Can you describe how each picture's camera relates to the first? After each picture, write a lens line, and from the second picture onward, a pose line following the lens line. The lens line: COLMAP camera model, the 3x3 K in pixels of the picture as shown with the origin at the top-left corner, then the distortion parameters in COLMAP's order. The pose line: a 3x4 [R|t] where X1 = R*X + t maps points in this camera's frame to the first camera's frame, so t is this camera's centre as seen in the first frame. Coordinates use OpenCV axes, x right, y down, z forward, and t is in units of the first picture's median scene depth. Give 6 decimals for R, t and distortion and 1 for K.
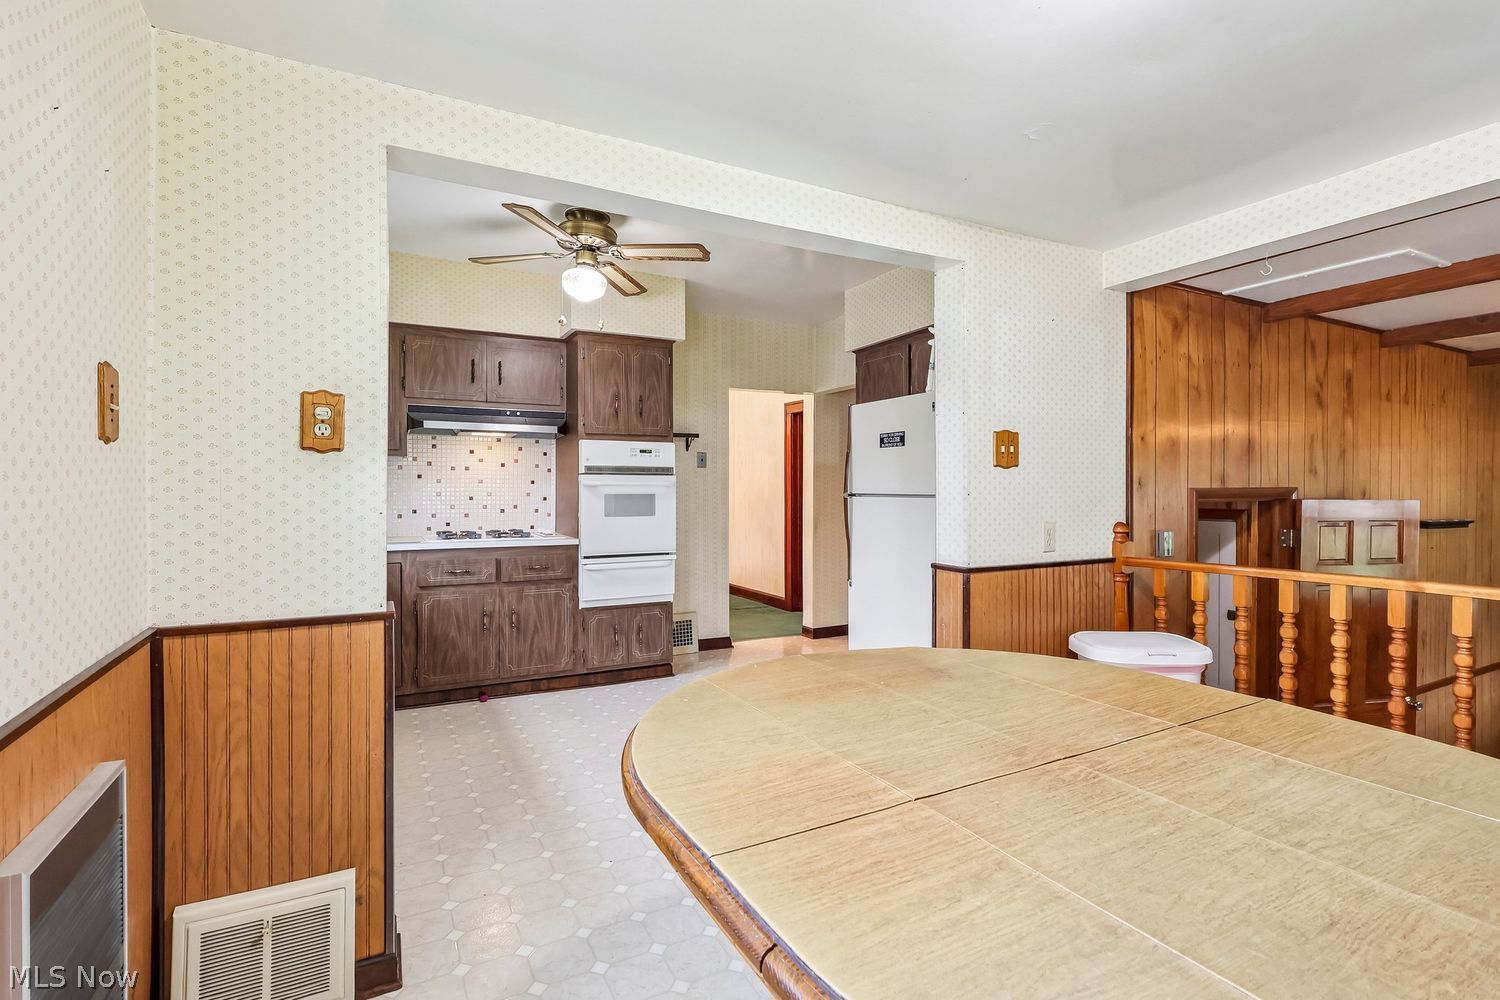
lens RADIAL K [[697.9, 0, 752.8], [0, 697.9, 501.2], [0, 0, 1]] dist [-0.001851, 0.001388]
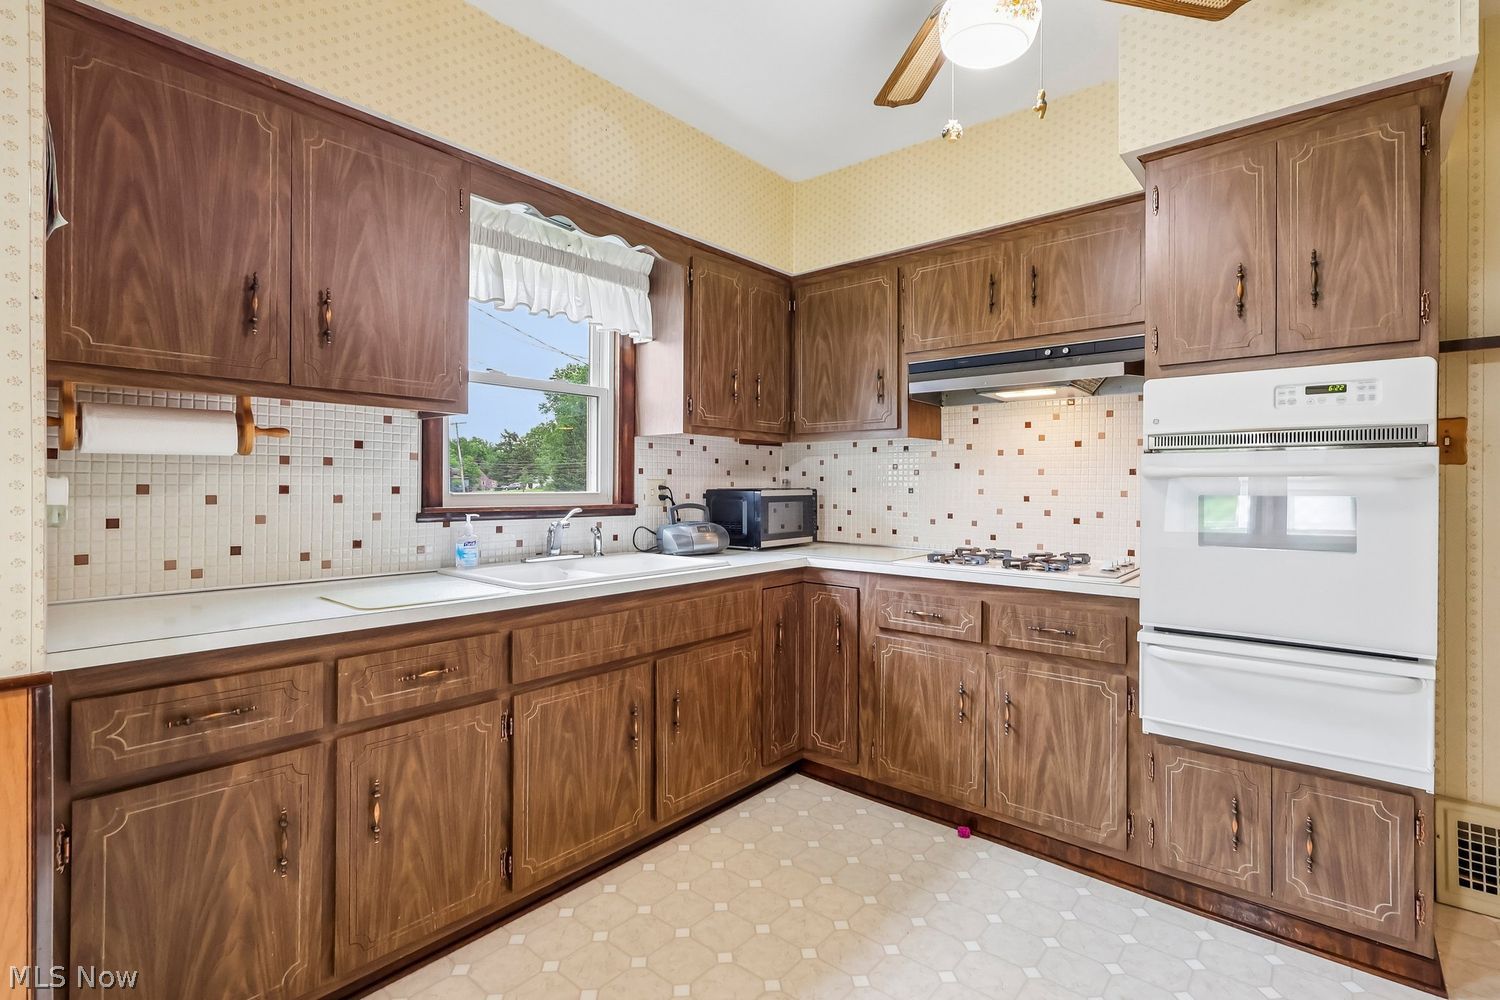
lens RADIAL K [[697.9, 0, 749.3], [0, 697.9, 491.1], [0, 0, 1]] dist [-0.001851, 0.001388]
pose [[0.370249, 0.010250, -0.928876, 0.101927], [-0.019571, 0.999803, 0.003232, -0.009361], [0.928726, 0.016983, 0.370377, 0.595641]]
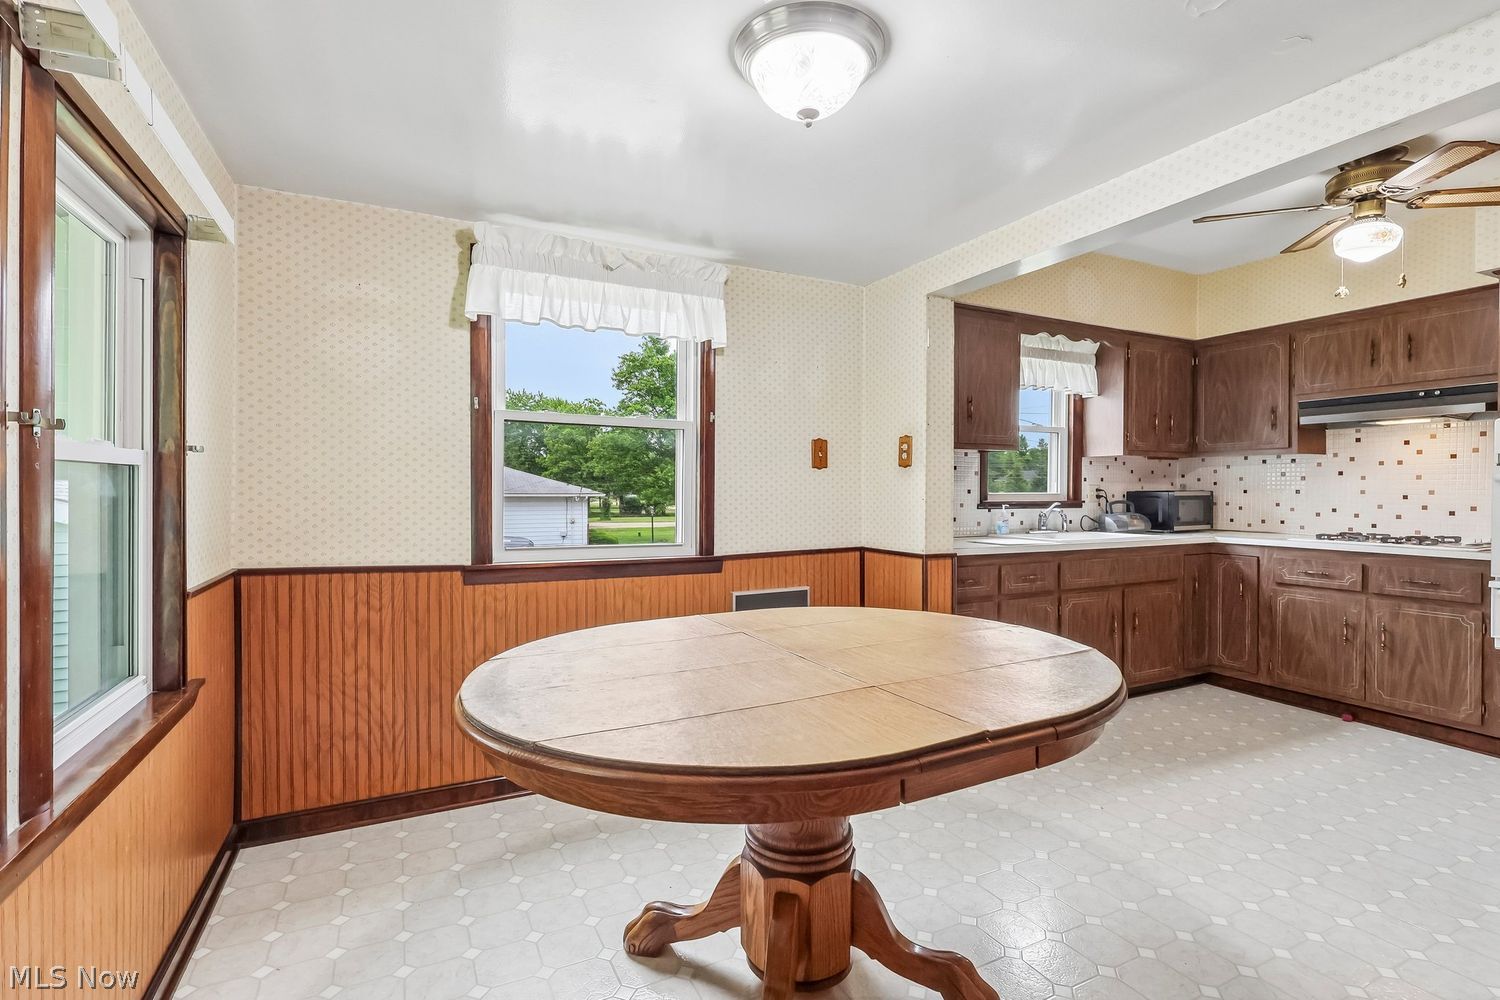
lens RADIAL K [[697.9, 0, 752.6], [0, 697.9, 500.9], [0, 0, 1]] dist [-0.001851, 0.001388]
pose [[-0.023440, 0.015424, -0.999606, 0.528084], [-0.016364, 0.999741, 0.015810, 0.000120], [0.999591, 0.016728, -0.023182, 0.244800]]
